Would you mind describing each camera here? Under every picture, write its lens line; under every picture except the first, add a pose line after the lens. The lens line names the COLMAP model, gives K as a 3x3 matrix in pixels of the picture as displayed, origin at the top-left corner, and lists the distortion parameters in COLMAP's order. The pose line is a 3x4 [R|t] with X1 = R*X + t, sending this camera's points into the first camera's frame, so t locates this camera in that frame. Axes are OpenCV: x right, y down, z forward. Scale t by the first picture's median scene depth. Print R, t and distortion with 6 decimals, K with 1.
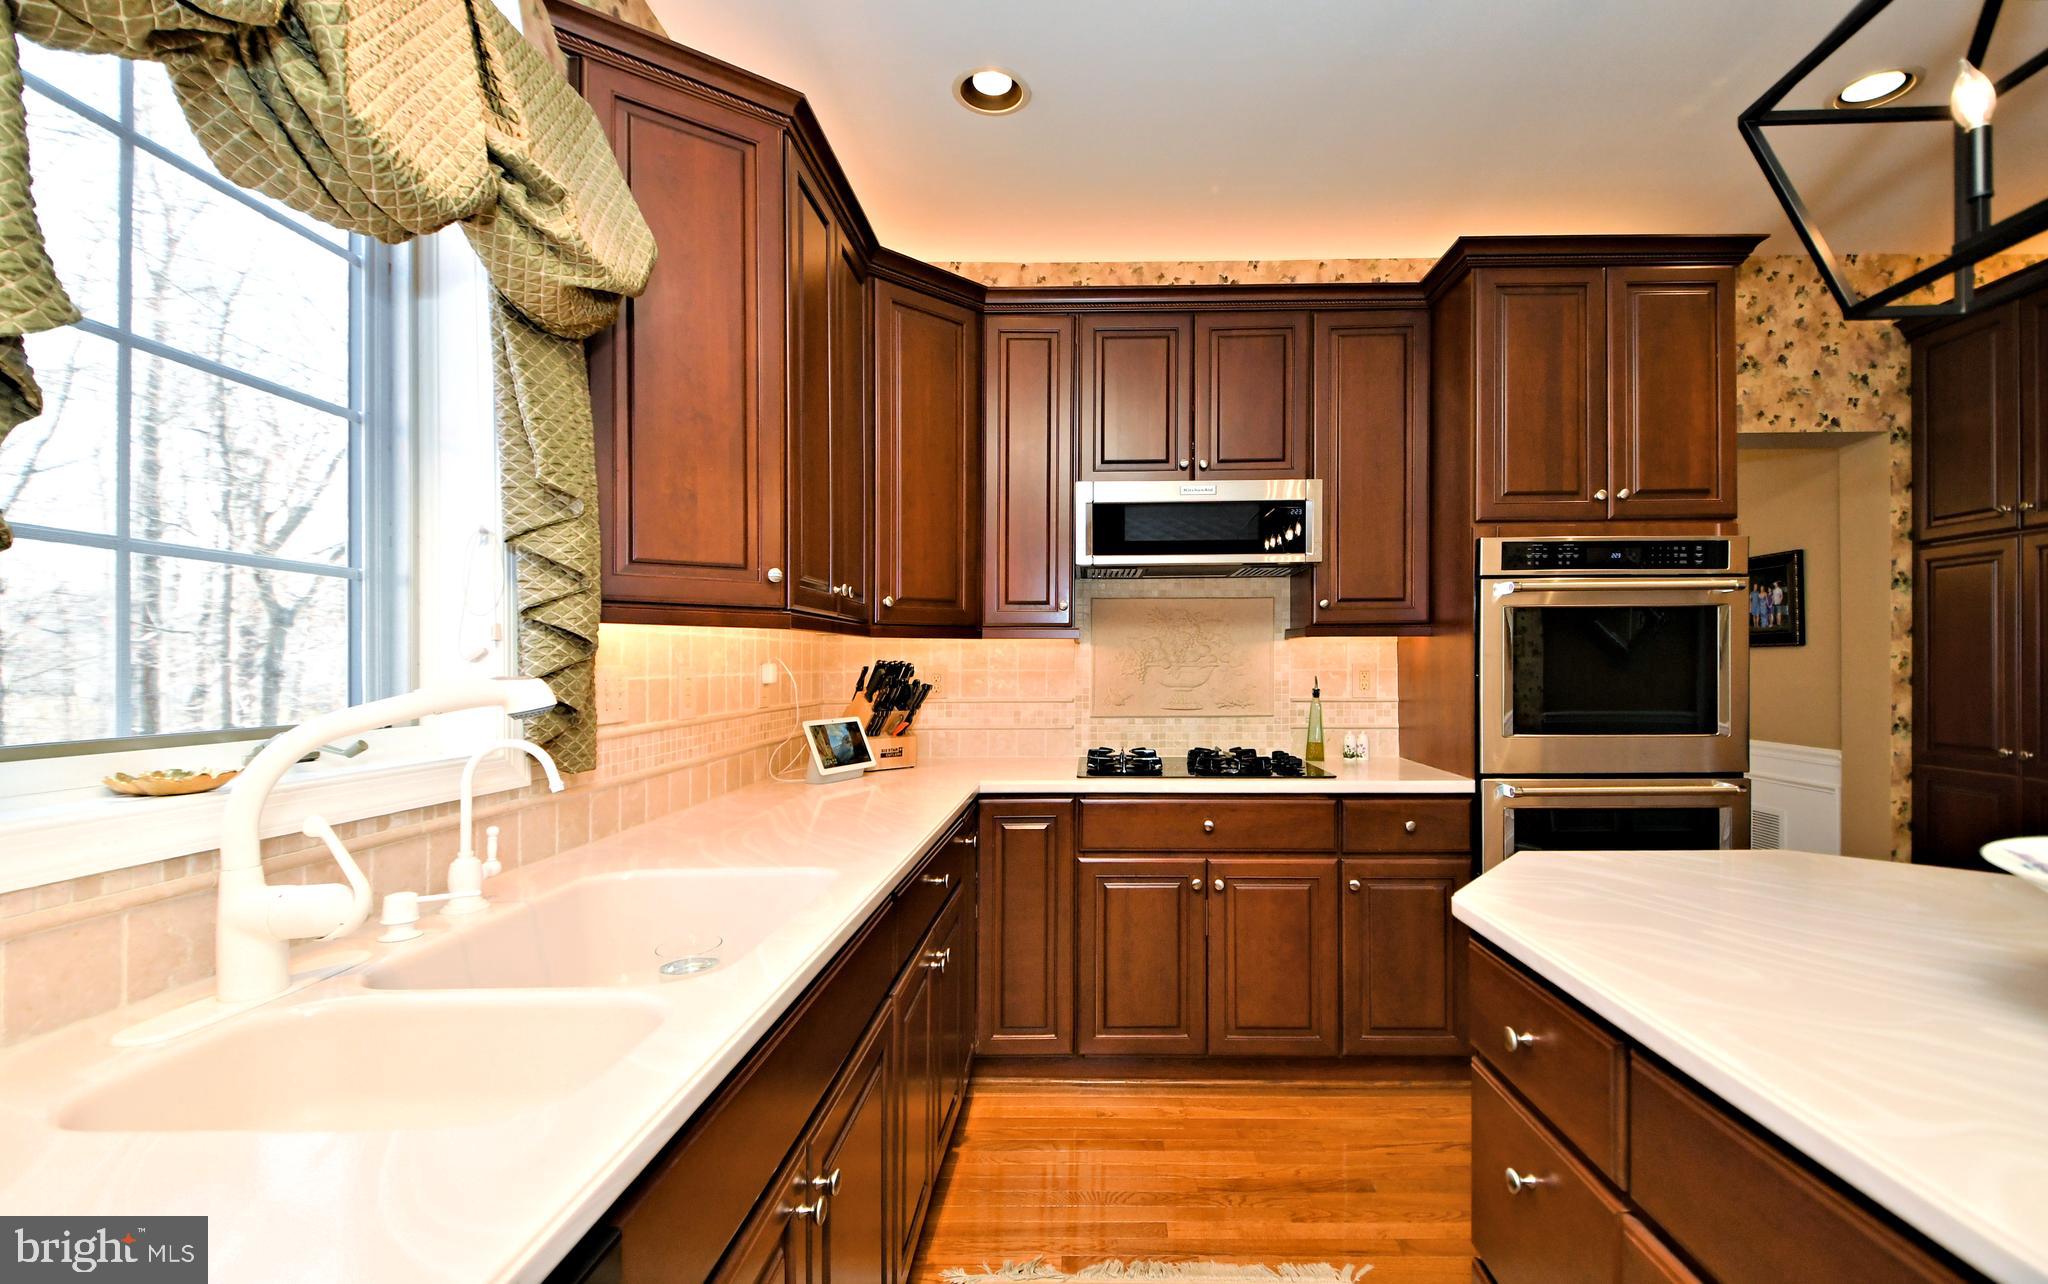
lens RADIAL K [[865.8, 0, 1111.6], [0, 865.8, 654.9], [0, 0, 1]] dist [0.002374, 0.000474]
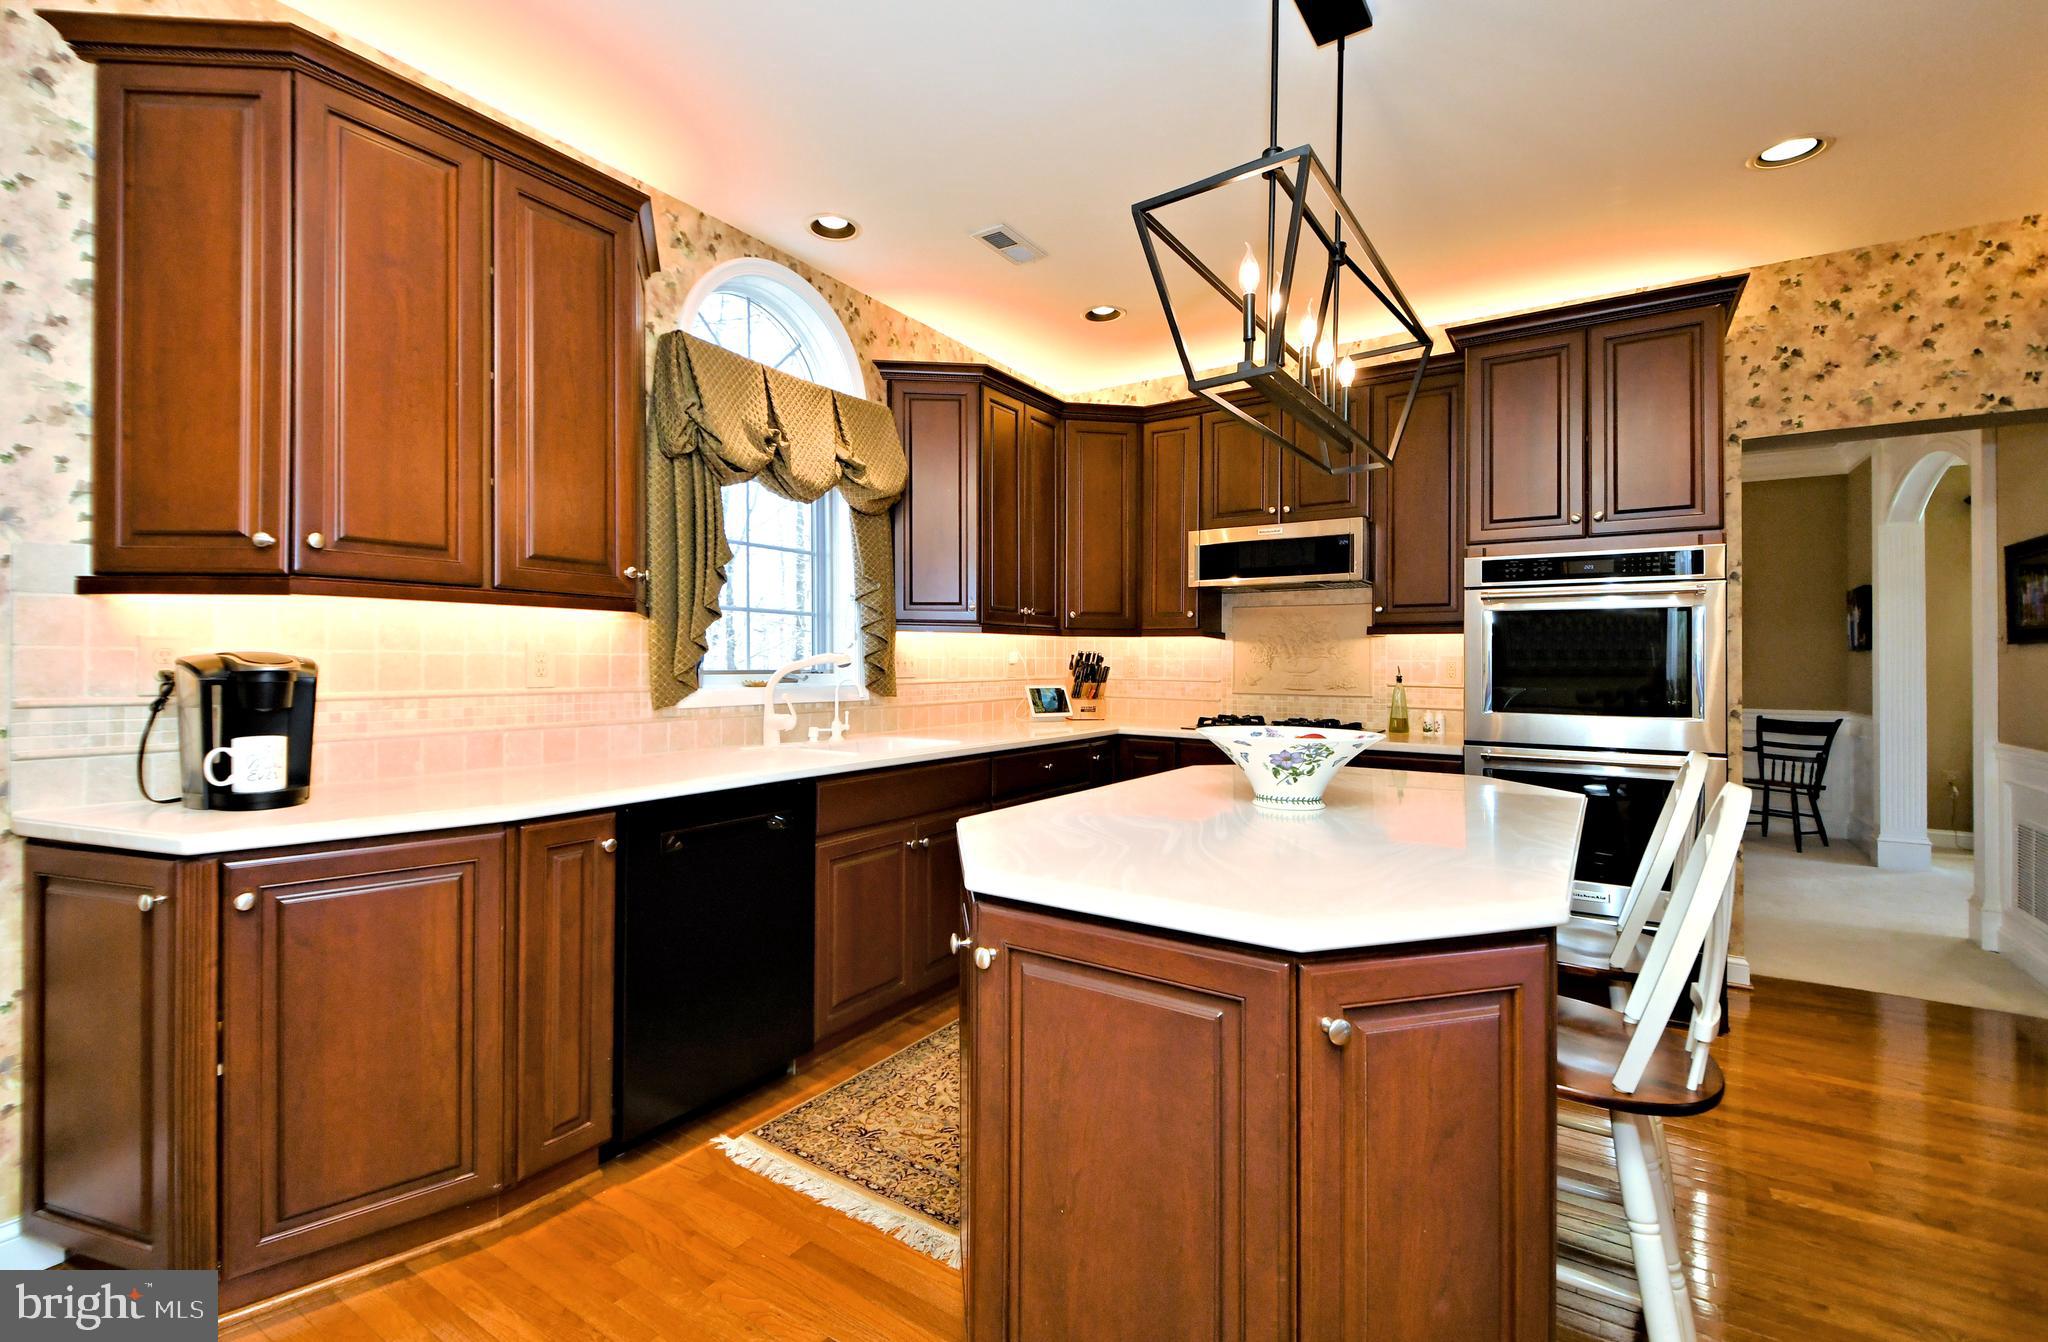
lens RADIAL K [[927.5, 0, 1026.4], [0, 927.5, 648.8], [0, 0, 1]] dist [-0.002953, -0.004405]
pose [[0.830957, 0.004425, -0.556319, 0.584781], [-0.004282, 0.999990, 0.001558, 0.000472], [0.556320, 0.001088, 0.830967, -0.460480]]
